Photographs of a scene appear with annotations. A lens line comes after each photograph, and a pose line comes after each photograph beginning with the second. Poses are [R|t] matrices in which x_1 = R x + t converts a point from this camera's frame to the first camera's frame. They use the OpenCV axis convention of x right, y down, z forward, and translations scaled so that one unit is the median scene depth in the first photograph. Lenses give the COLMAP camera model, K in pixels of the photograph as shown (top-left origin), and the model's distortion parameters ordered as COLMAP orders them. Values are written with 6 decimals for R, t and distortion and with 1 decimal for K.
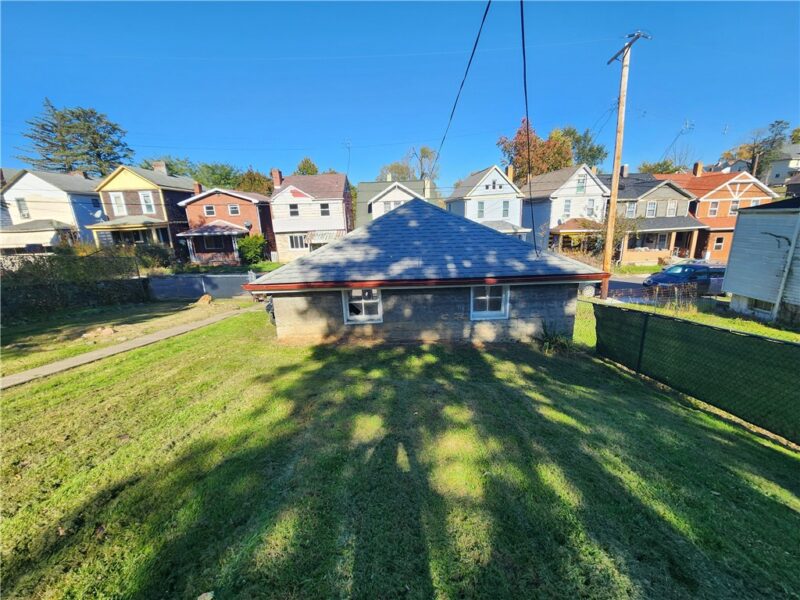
lens RADIAL K [[329.8, 0, 400.3], [0, 329.8, 298.6], [0, 0, 1]] dist [-0.003759, 0.000986]
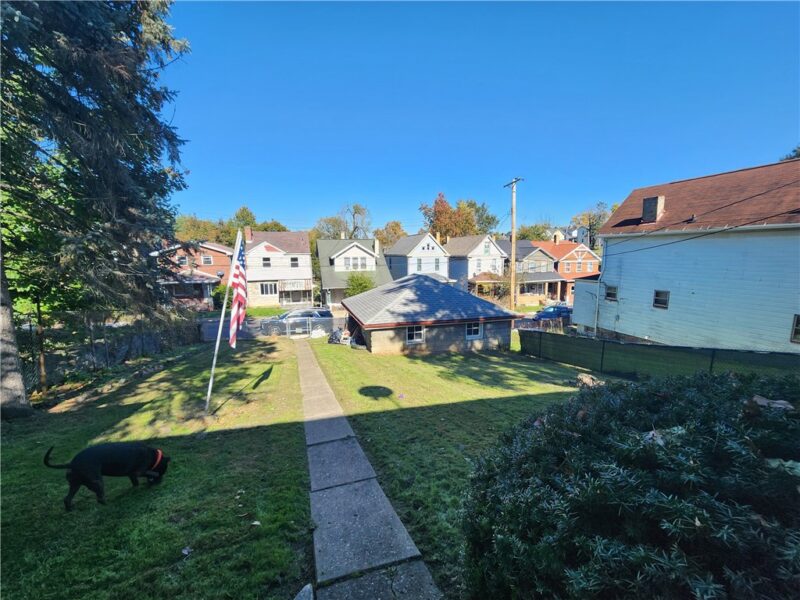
lens RADIAL K [[329.8, 0, 400.3], [0, 329.8, 298.6], [0, 0, 1]] dist [-0.003759, 0.000986]
pose [[0.963308, -0.007245, 0.268302, -0.180978], [0.039090, 0.992764, -0.113539, 0.007329], [-0.265538, 0.119861, 0.956621, -0.211045]]
